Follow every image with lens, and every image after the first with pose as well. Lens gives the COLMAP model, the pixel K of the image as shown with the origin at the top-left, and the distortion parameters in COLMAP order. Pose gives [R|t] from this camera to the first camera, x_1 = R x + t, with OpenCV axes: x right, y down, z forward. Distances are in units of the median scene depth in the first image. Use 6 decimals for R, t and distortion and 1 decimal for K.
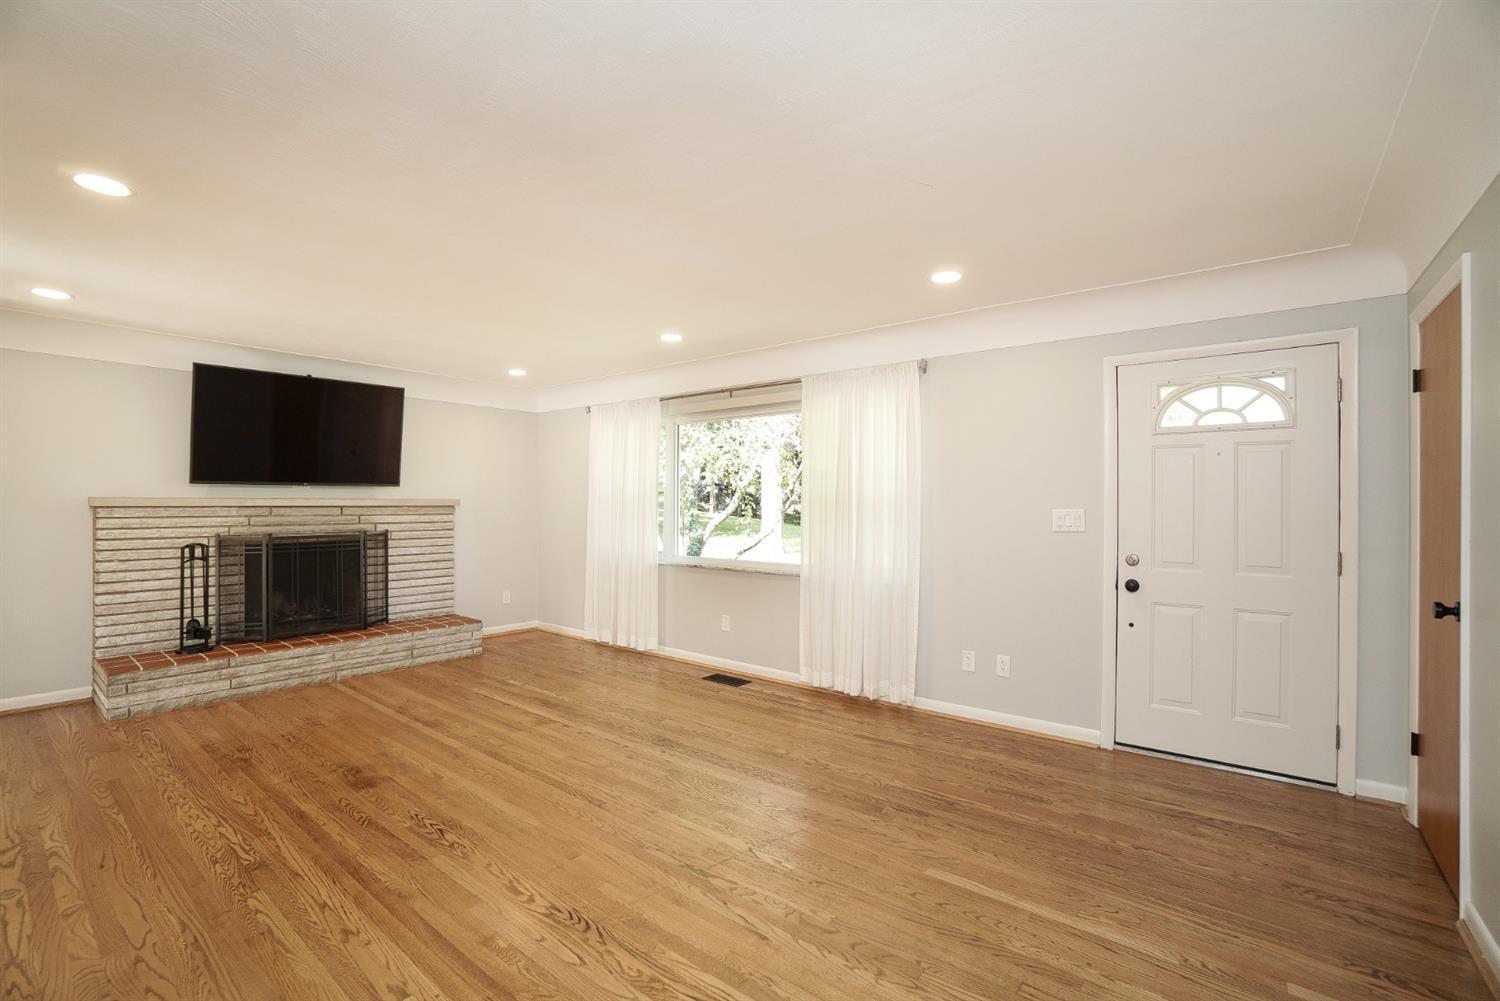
lens RADIAL K [[668.8, 0, 750.0], [0, 668.8, 500.5], [0, 0, 1]] dist [-0.048662, 0.000079]
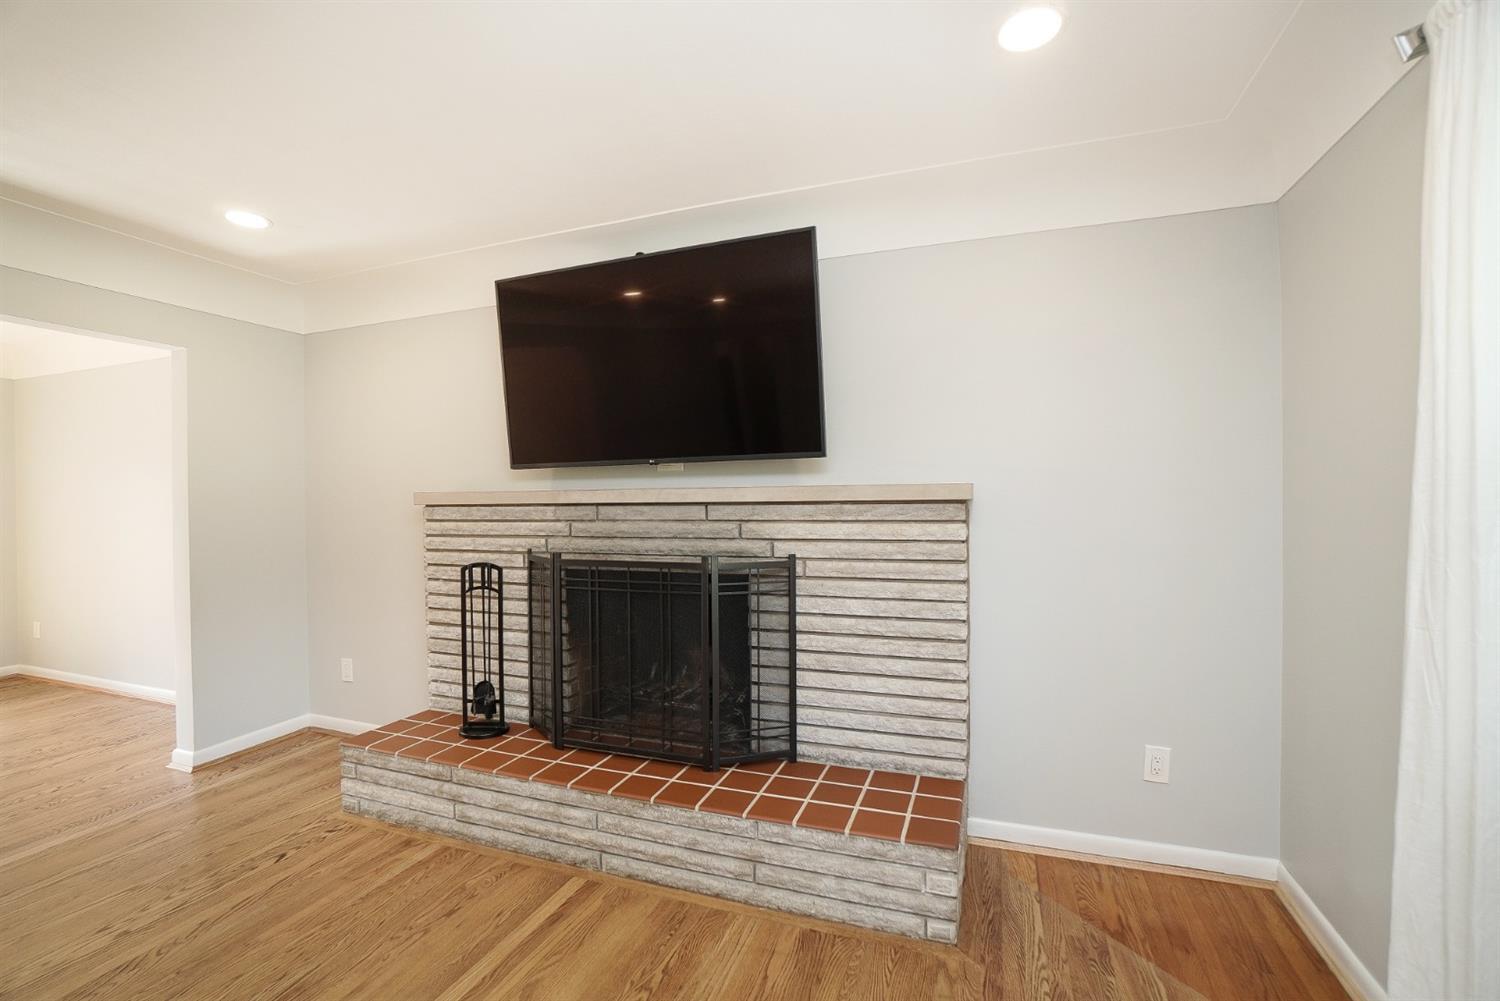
lens RADIAL K [[668.8, 0, 750.0], [0, 668.8, 500.5], [0, 0, 1]] dist [-0.048662, 0.000079]
pose [[0.297464, -0.007560, -0.954703, -0.130369], [0.012795, 0.999910, -0.003931, 0.009271], [0.954647, -0.011047, 0.297534, 0.866284]]
